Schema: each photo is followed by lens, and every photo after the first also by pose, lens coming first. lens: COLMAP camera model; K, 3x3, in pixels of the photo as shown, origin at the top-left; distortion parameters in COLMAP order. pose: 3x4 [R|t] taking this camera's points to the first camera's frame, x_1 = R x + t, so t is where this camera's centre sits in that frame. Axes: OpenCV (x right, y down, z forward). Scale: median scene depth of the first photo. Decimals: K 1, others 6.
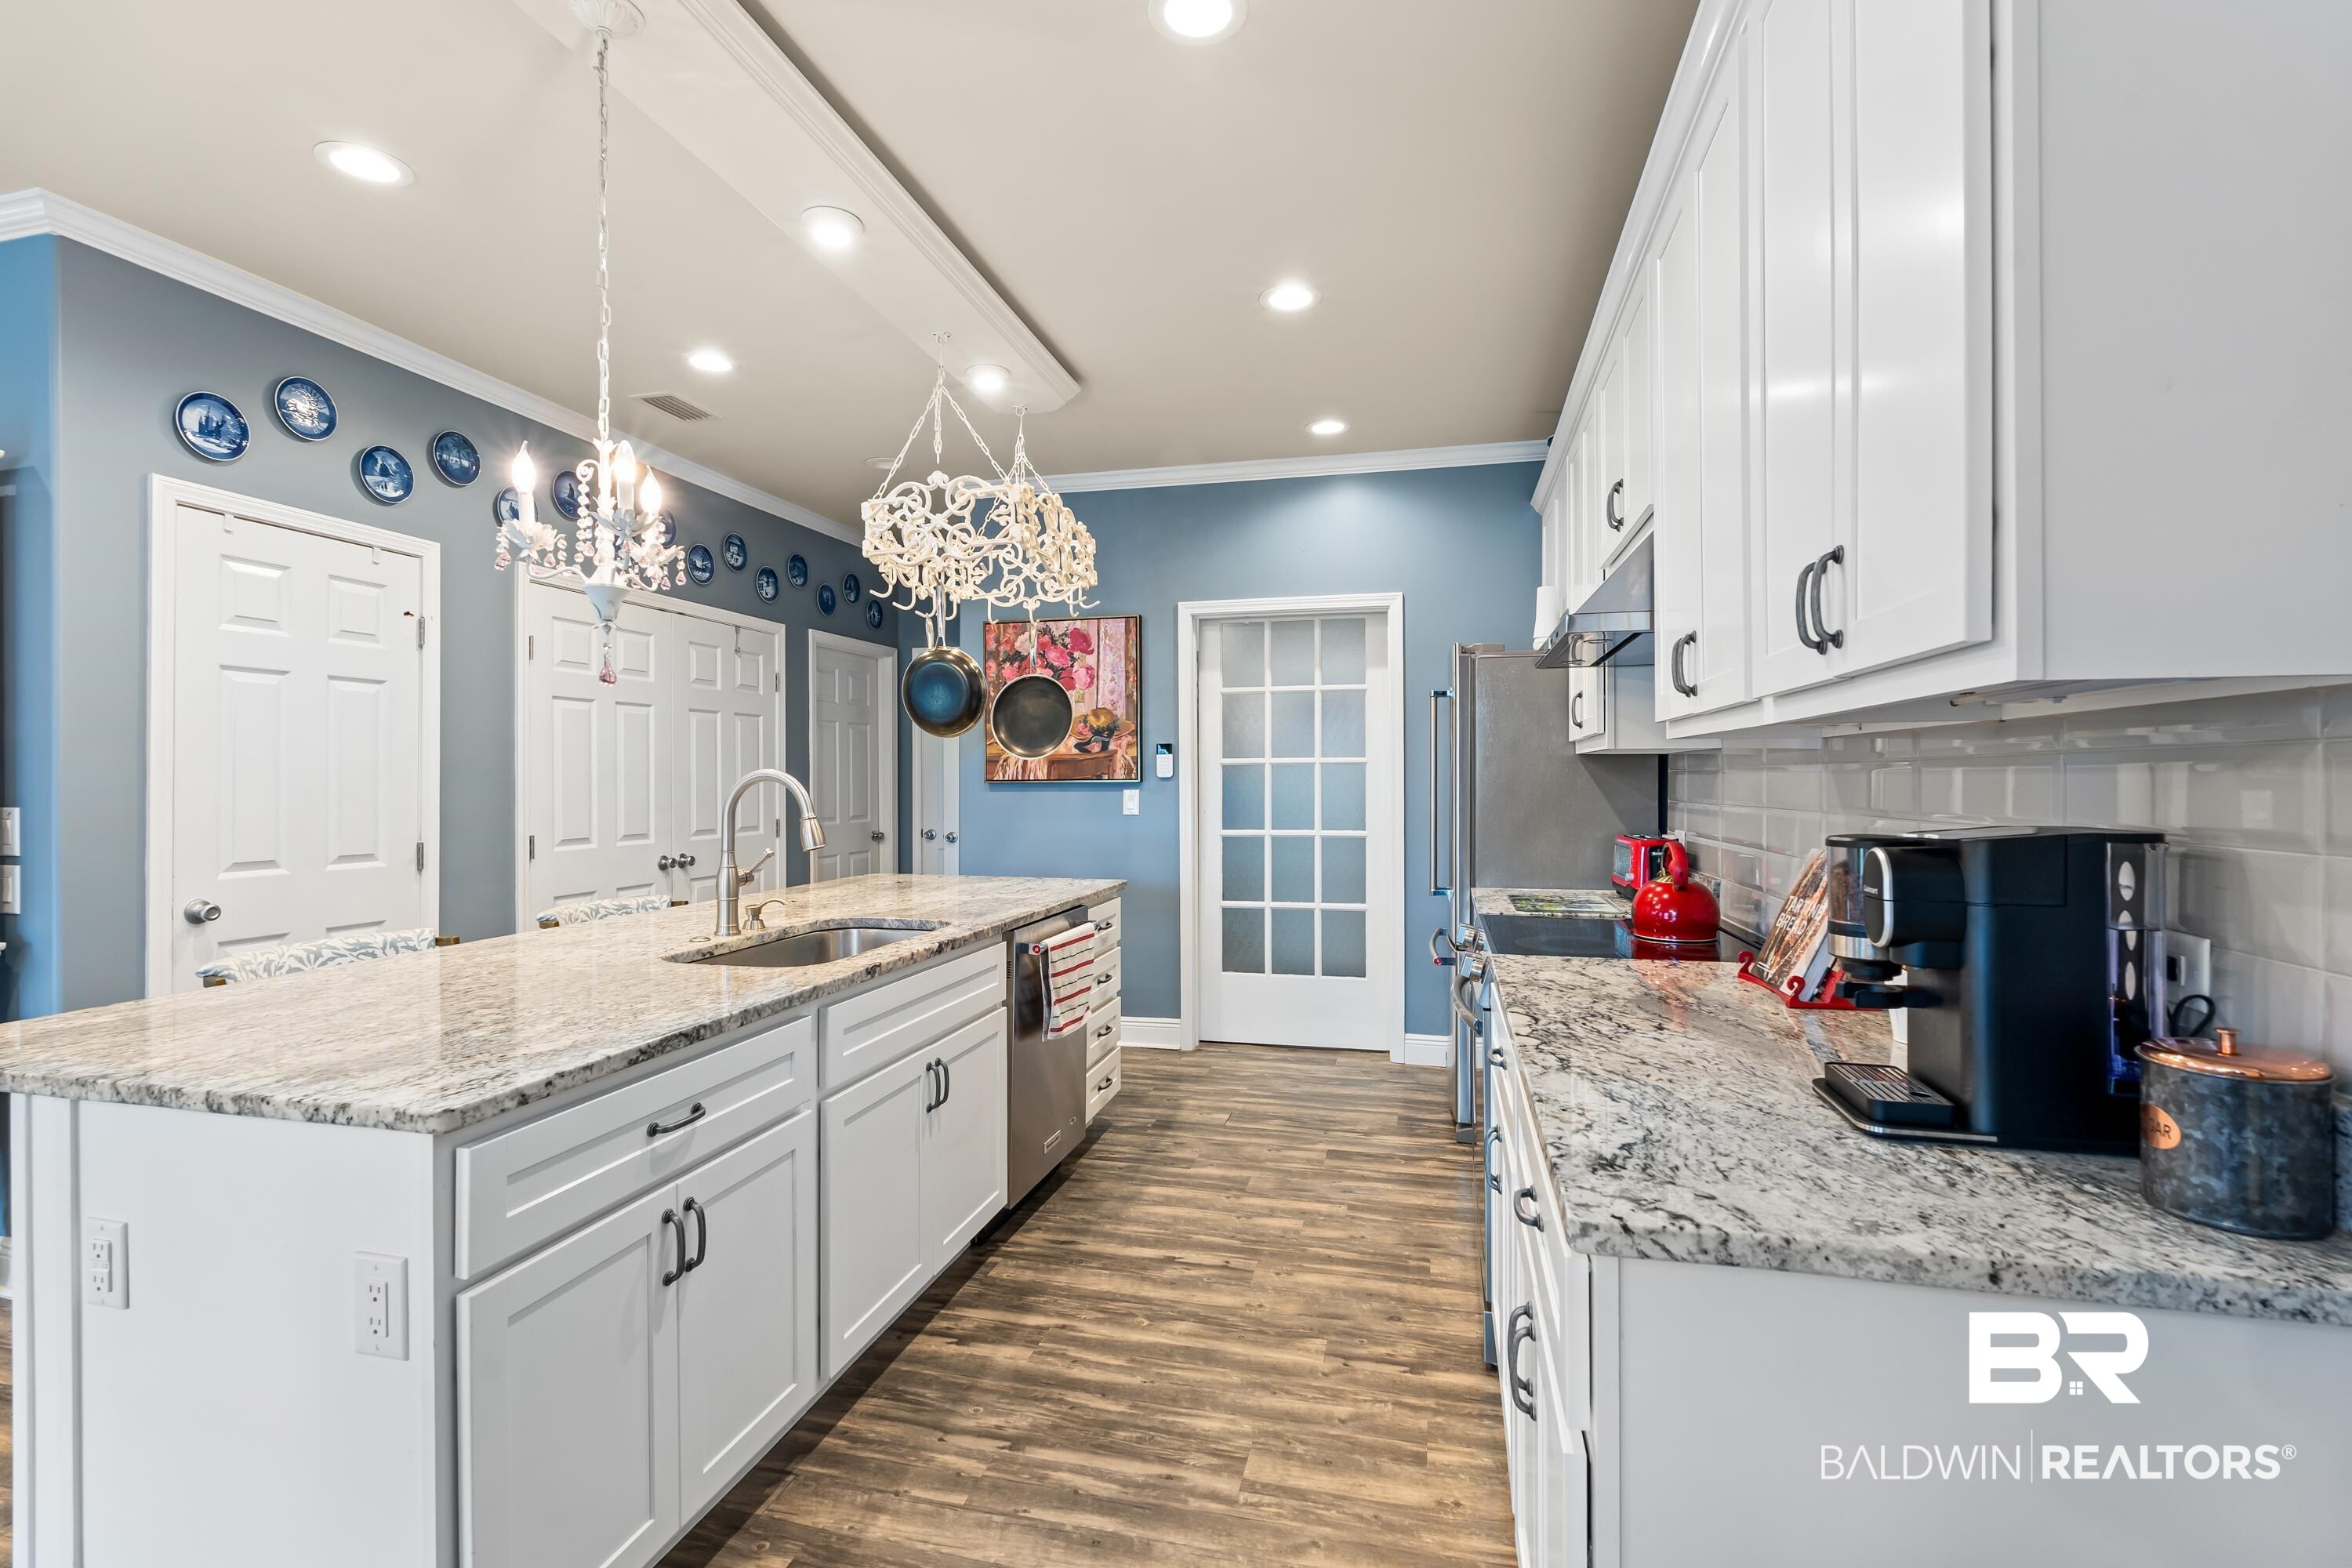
lens RADIAL K [[1040.2, 0, 1170.8], [0, 1040.2, 775.0], [0, 0, 1]] dist [-0.009693, 0.005085]
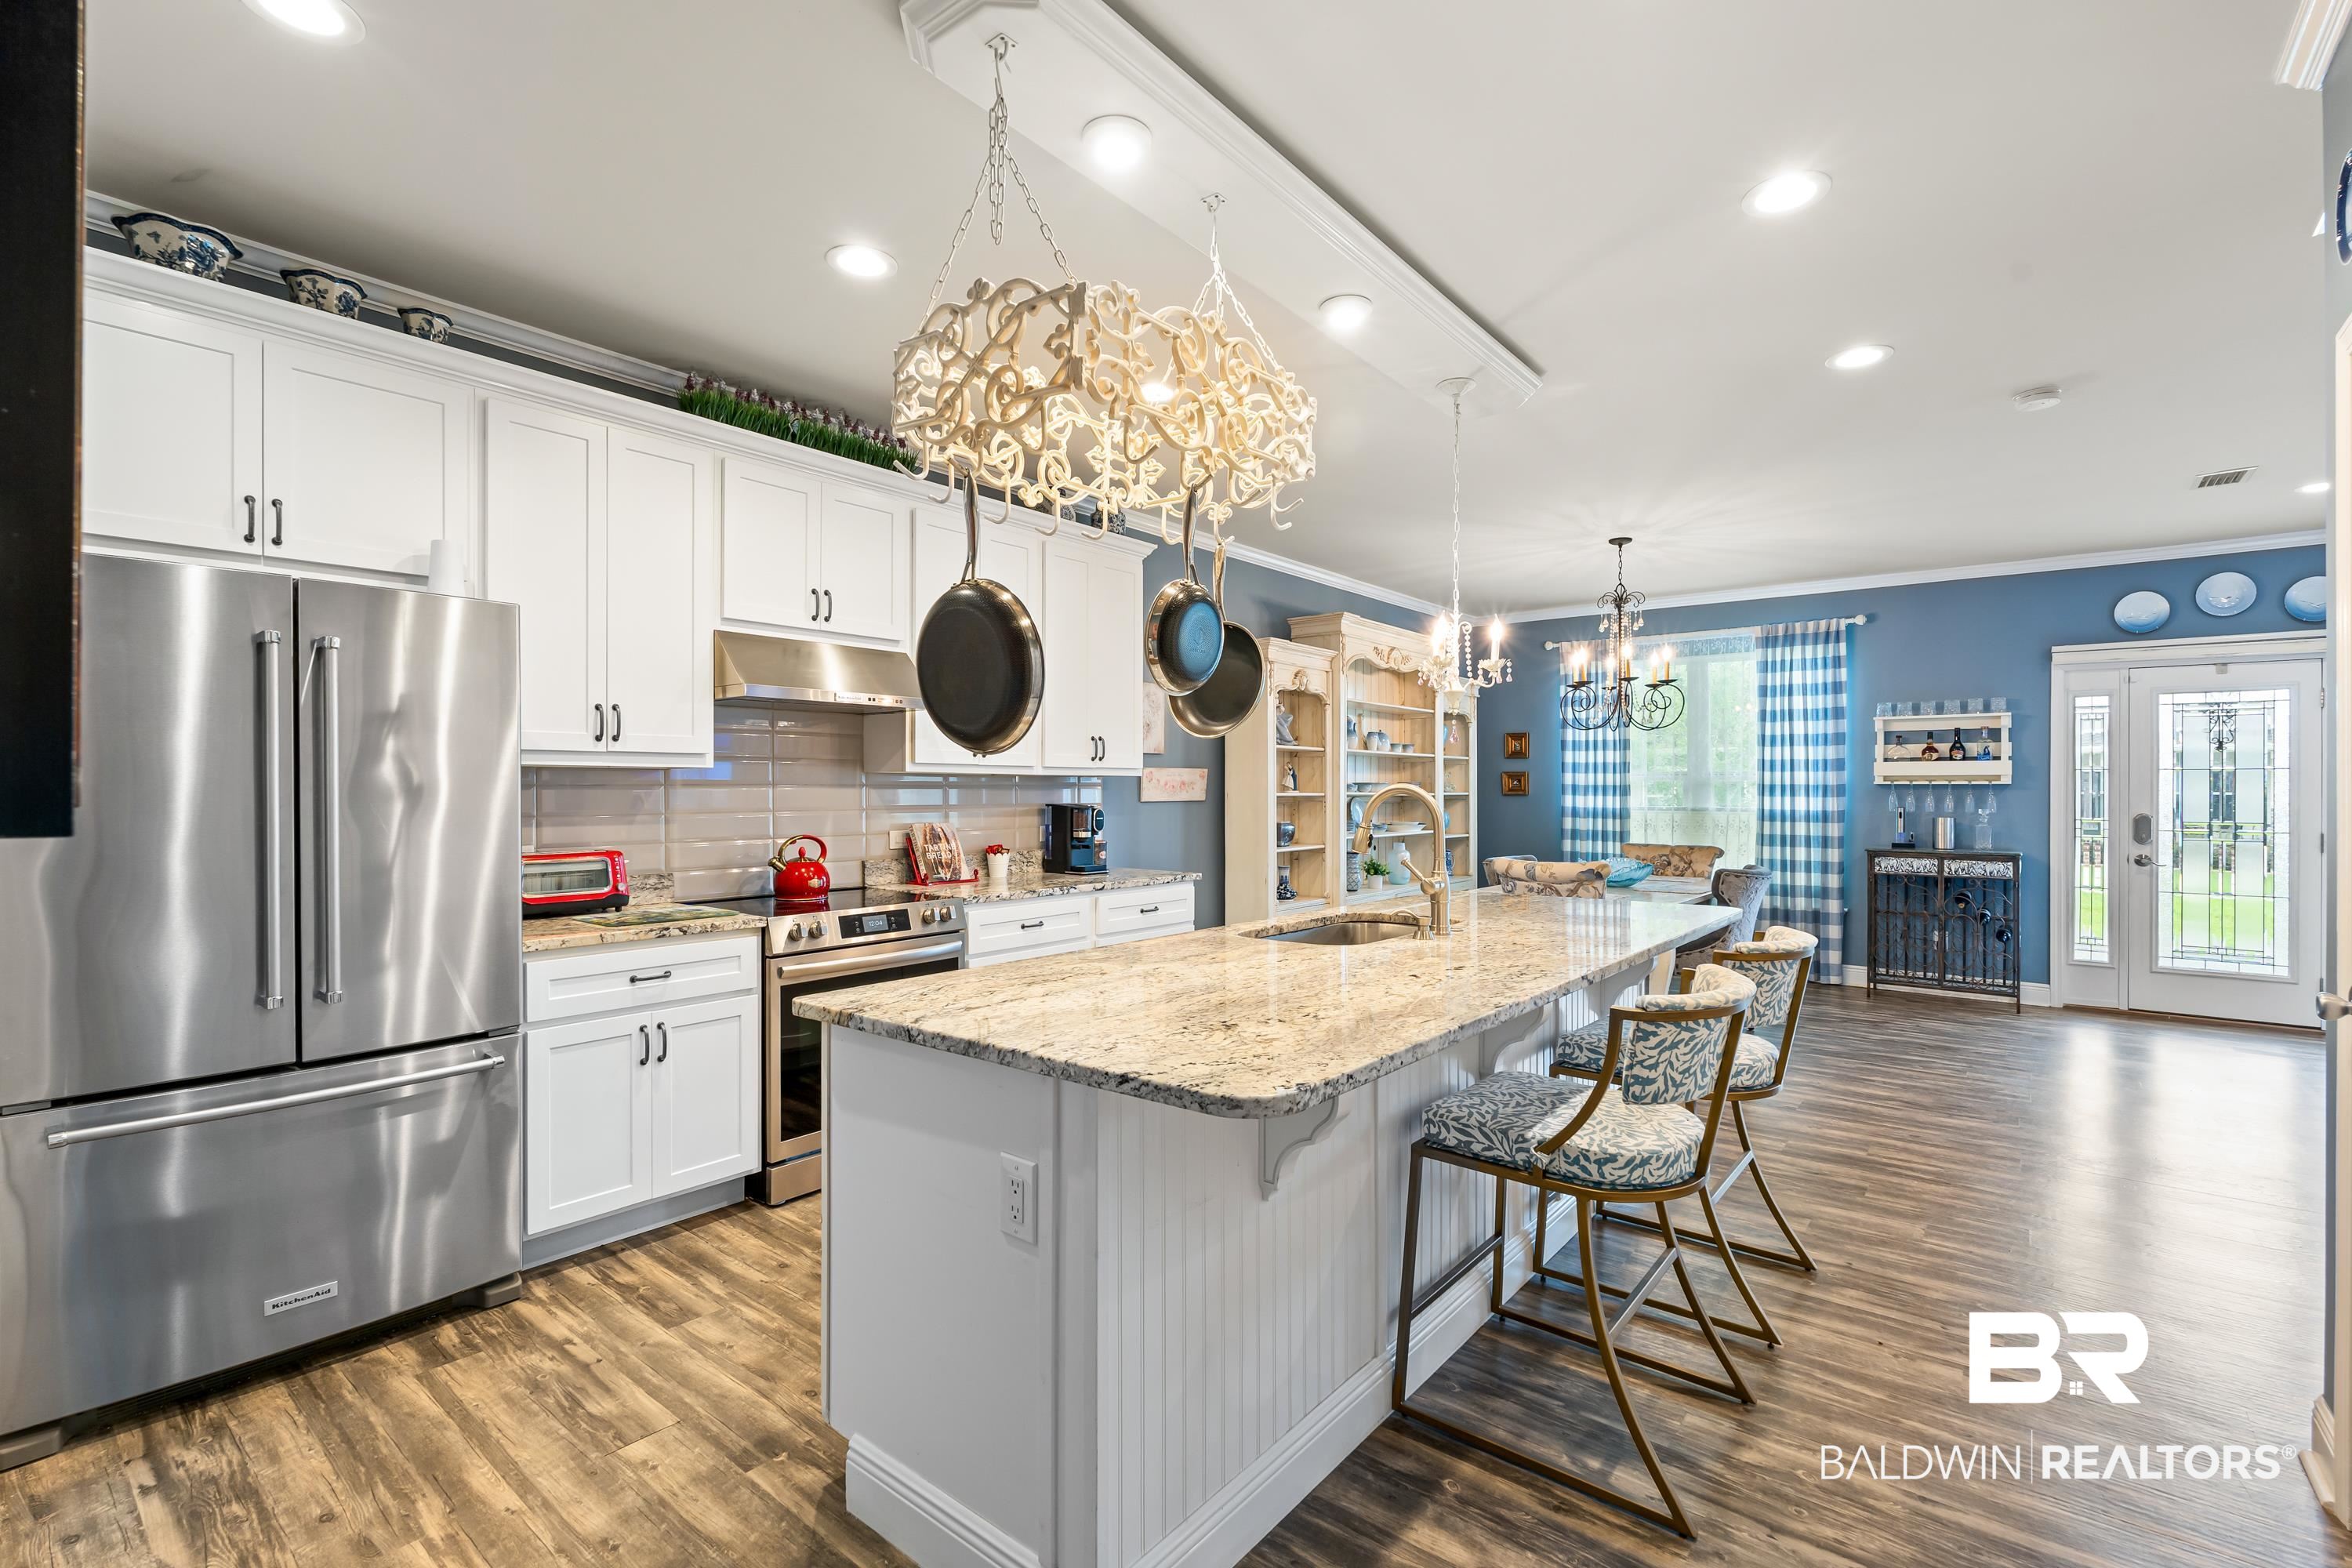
lens RADIAL K [[1040.2, 0, 1170.8], [0, 1040.2, 775.0], [0, 0, 1]] dist [-0.009693, 0.005085]
pose [[-0.901918, 0.004366, 0.431886, -0.385496], [-0.001691, 0.999906, -0.013639, -0.001481], [-0.431905, -0.013032, -0.901825, 1.260437]]
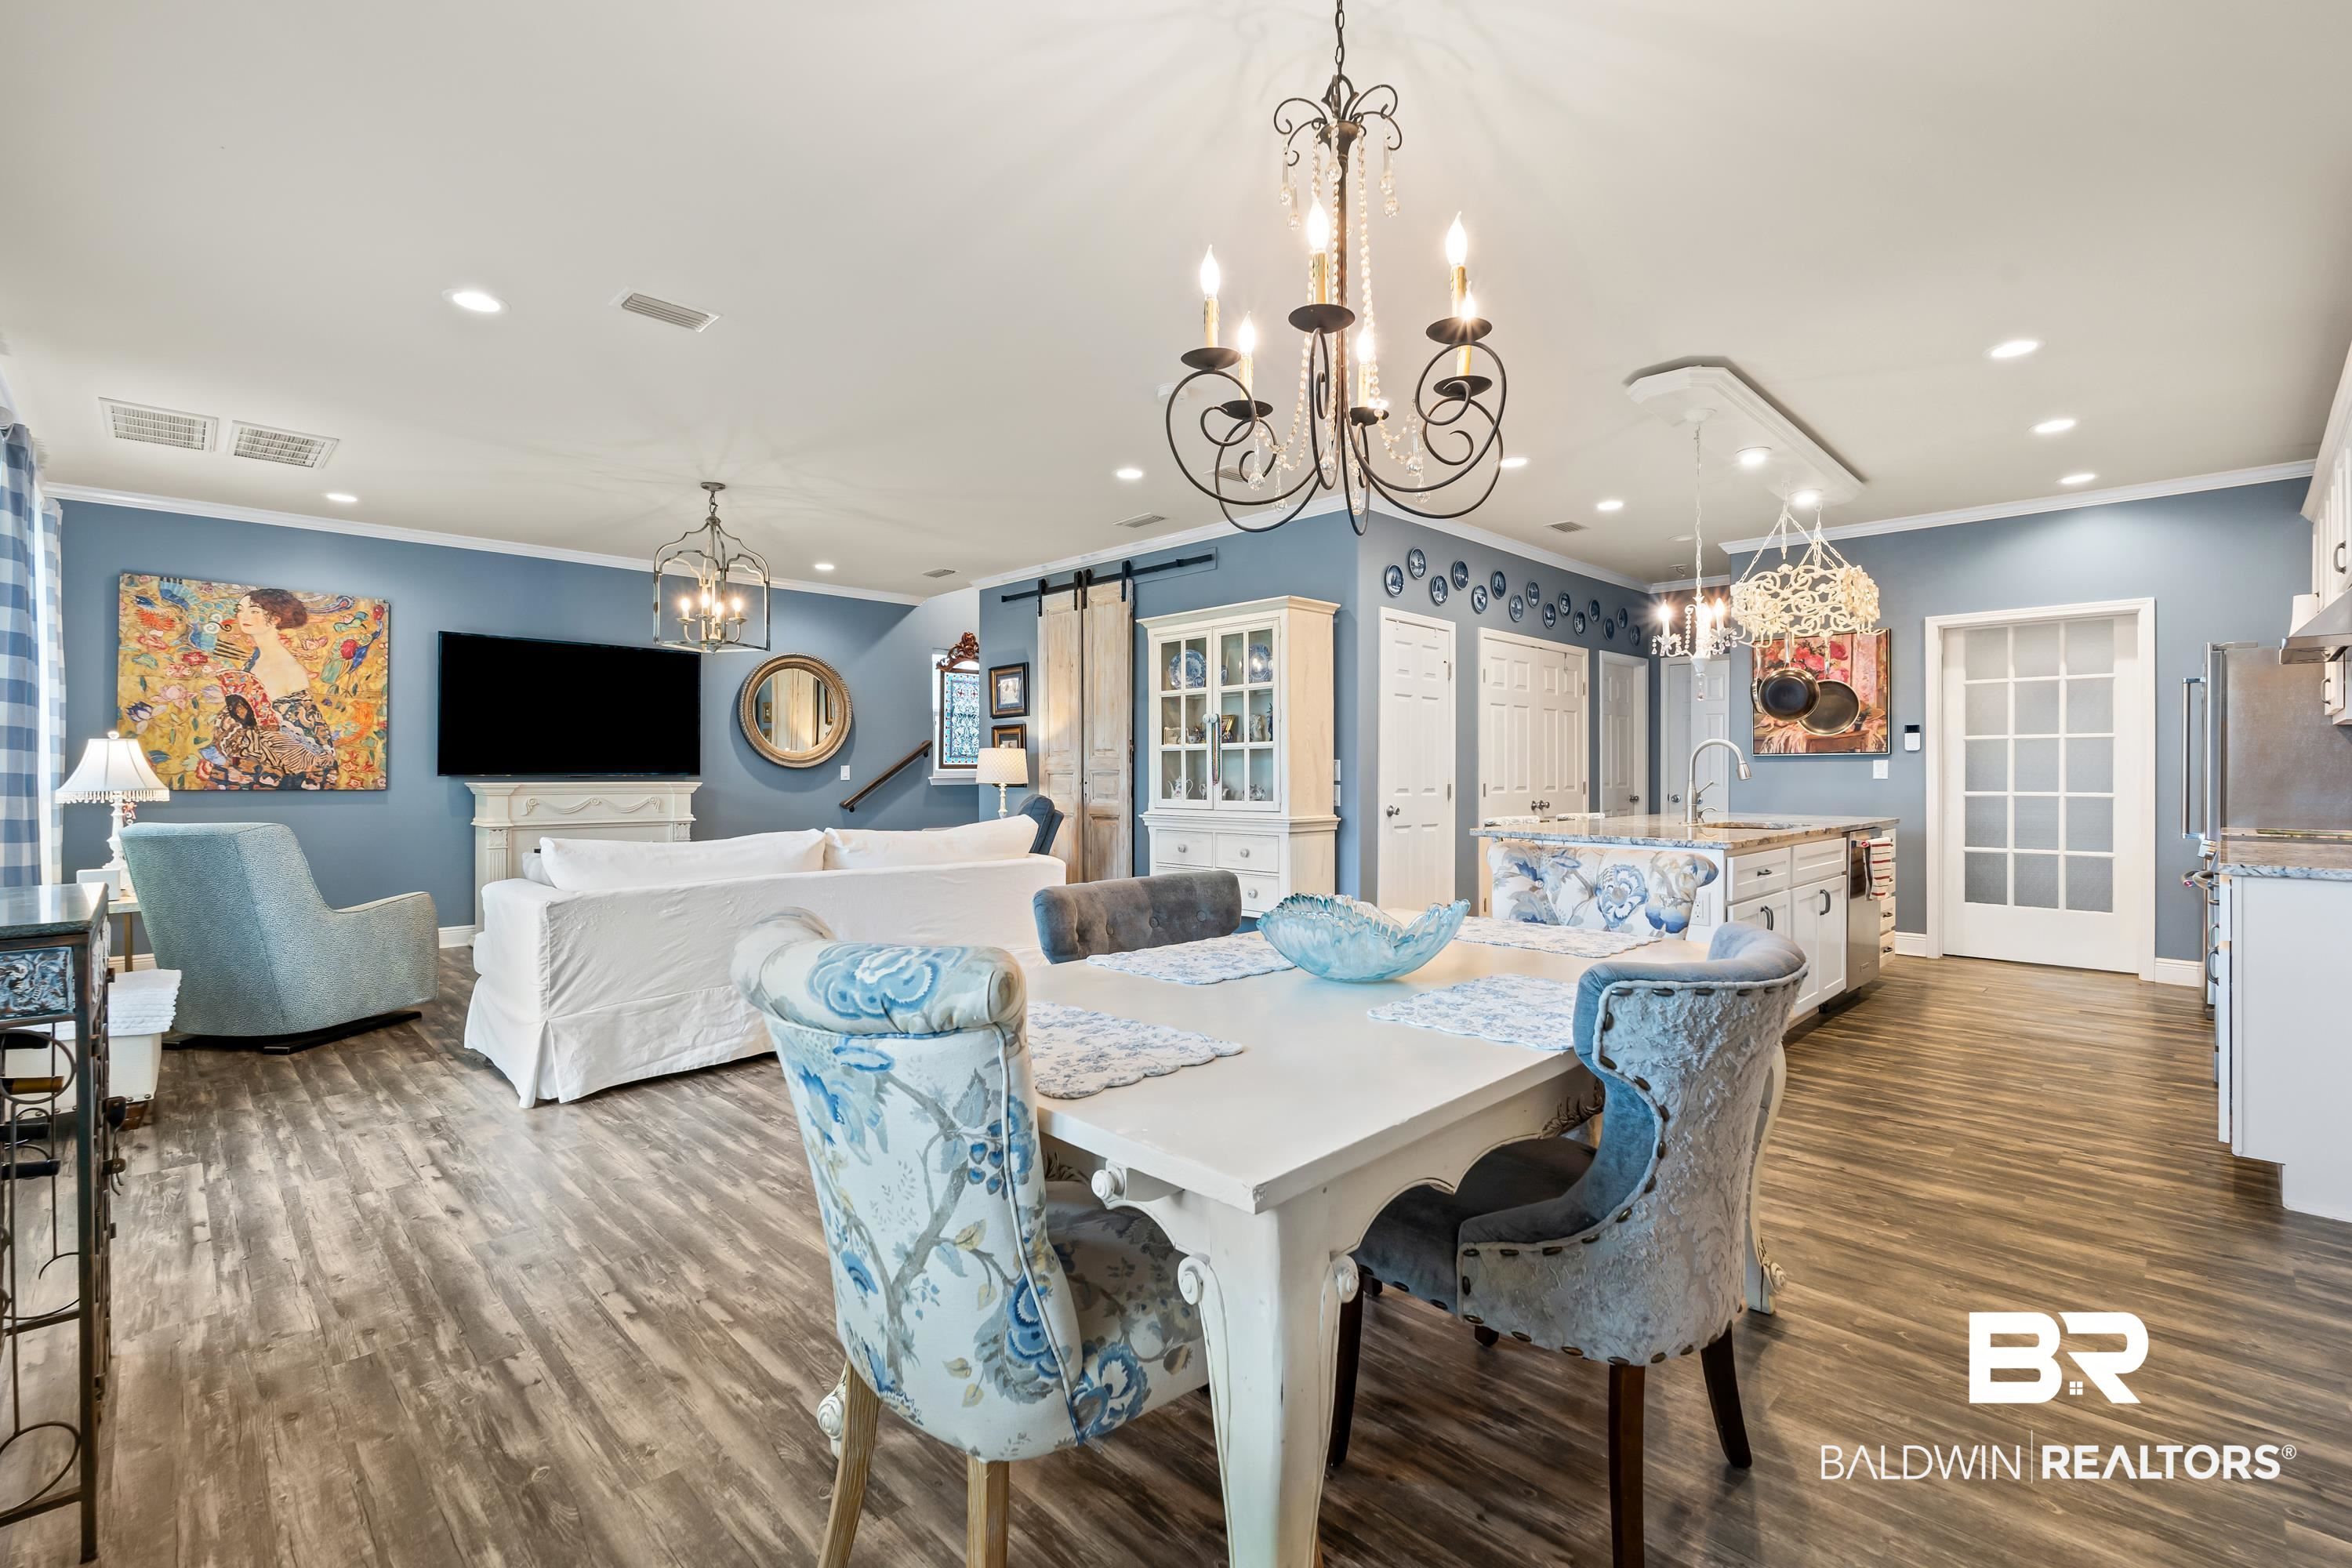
lens RADIAL K [[1021.6, 0, 1190.8], [0, 1021.6, 768.5], [0, 0, 1]] dist [-0.001418, 0.000299]
pose [[0.858054, 0.003408, -0.513548, -0.146732], [-0.002846, 0.999994, 0.001880, 0.029403], [0.513551, -0.000152, 0.858059, -0.679290]]
